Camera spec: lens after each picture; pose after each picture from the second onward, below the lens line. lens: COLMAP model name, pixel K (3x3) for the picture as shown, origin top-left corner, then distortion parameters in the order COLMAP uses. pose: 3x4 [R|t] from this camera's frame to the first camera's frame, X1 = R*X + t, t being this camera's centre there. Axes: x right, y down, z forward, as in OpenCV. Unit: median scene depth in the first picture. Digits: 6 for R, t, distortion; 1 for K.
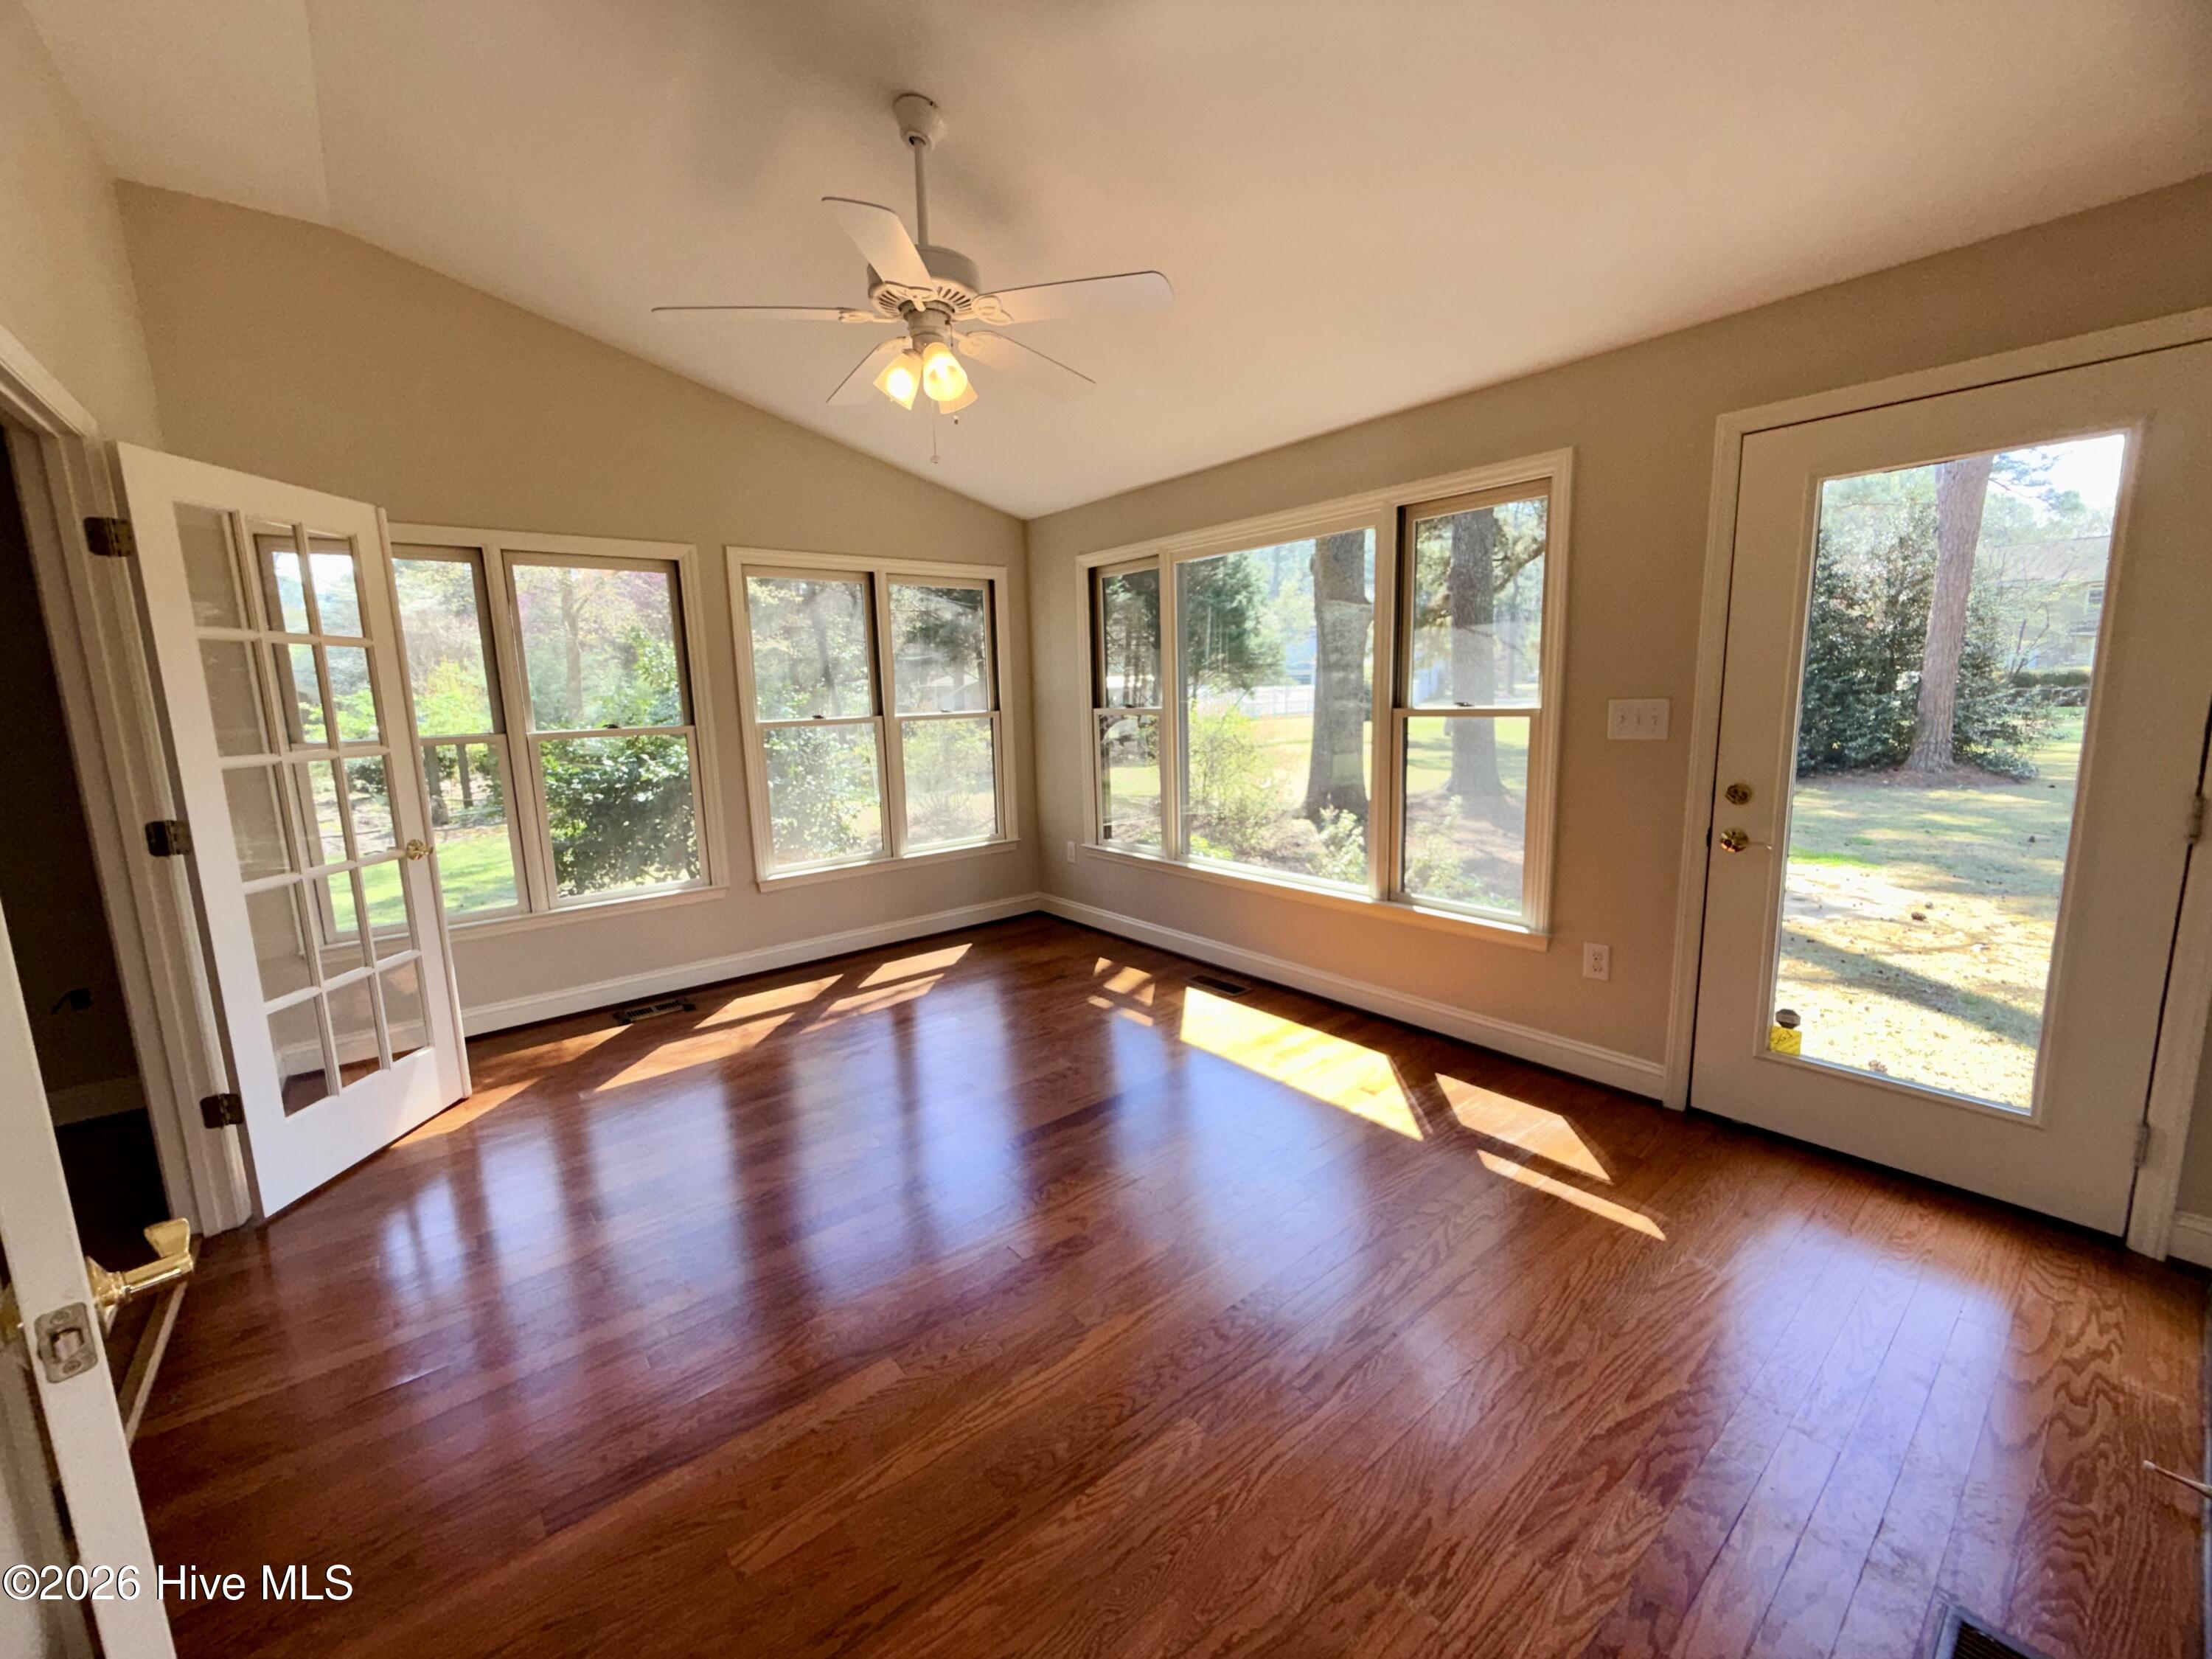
lens RADIAL K [[882.1, 0, 1109.4], [0, 882.1, 830.8], [0, 0, 1]] dist [-0.003327, 0.000826]
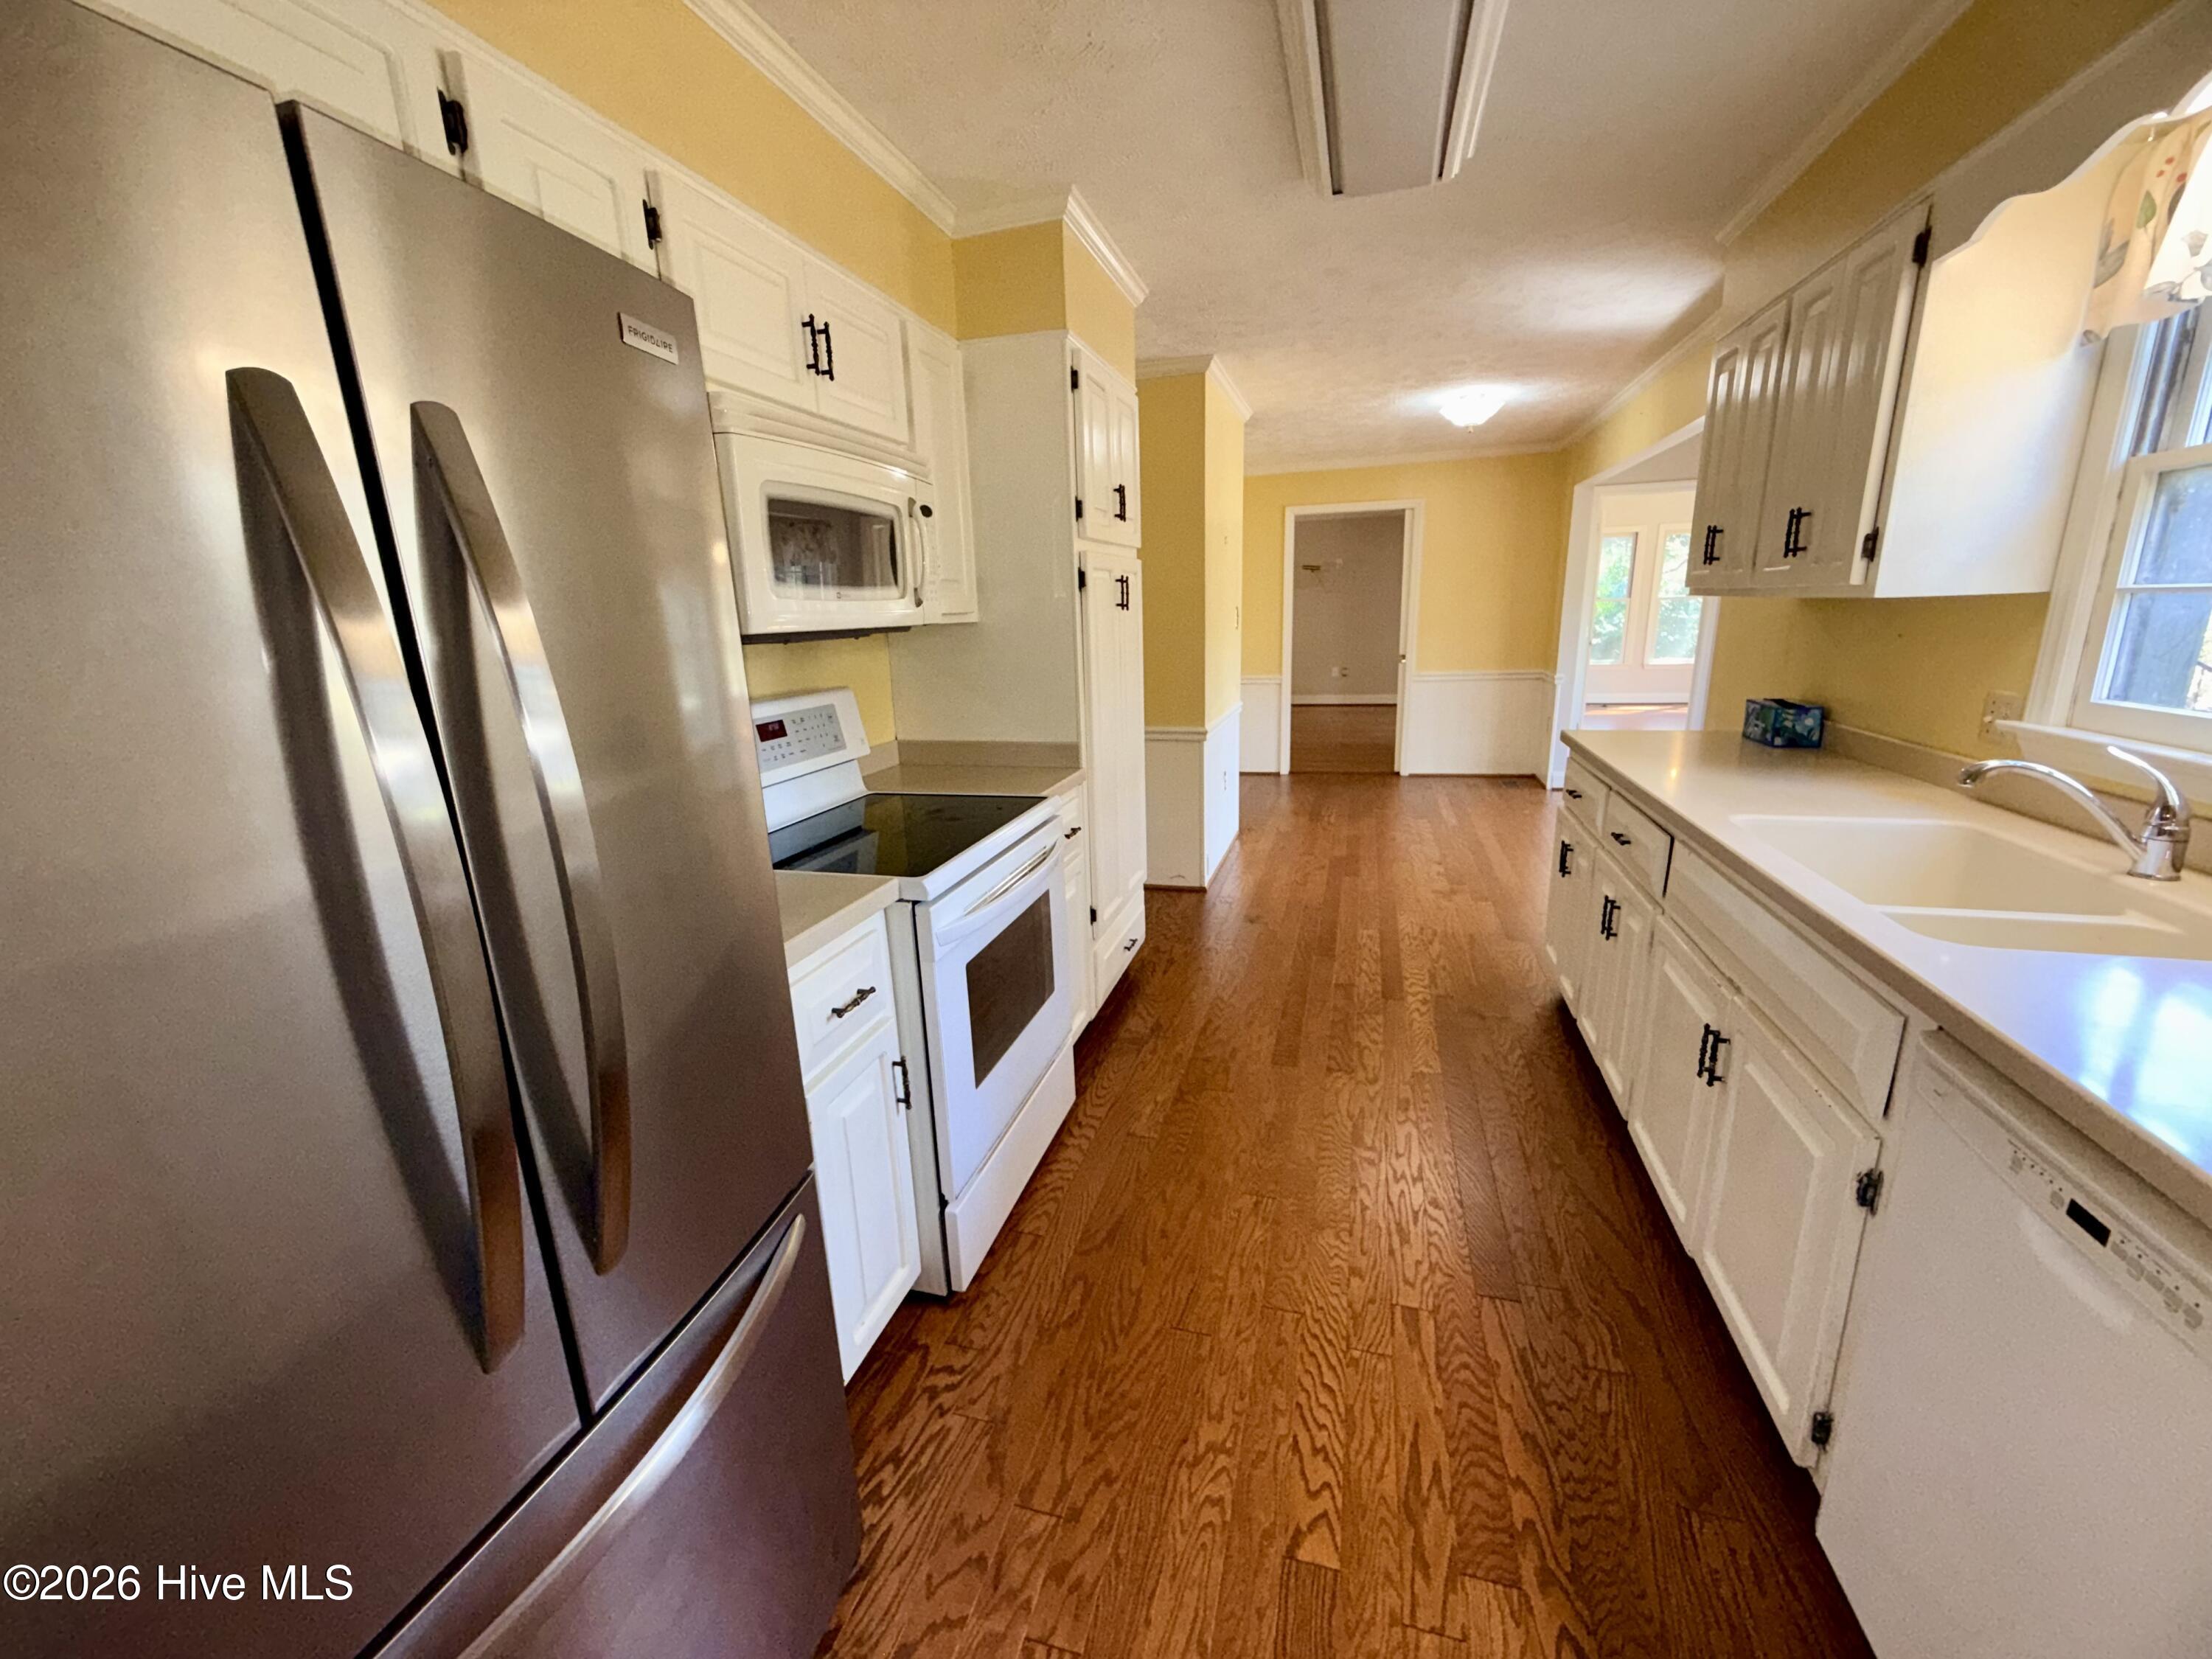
lens RADIAL K [[882.1, 0, 1103.7], [0, 882.1, 832.3], [0, 0, 1]] dist [-0.003327, 0.000826]
pose [[0.564440, 0.219870, -0.795654, 0.738181], [-0.113488, 0.975391, 0.189029, 0.206060], [0.817636, -0.016399, 0.575503, -1.506158]]
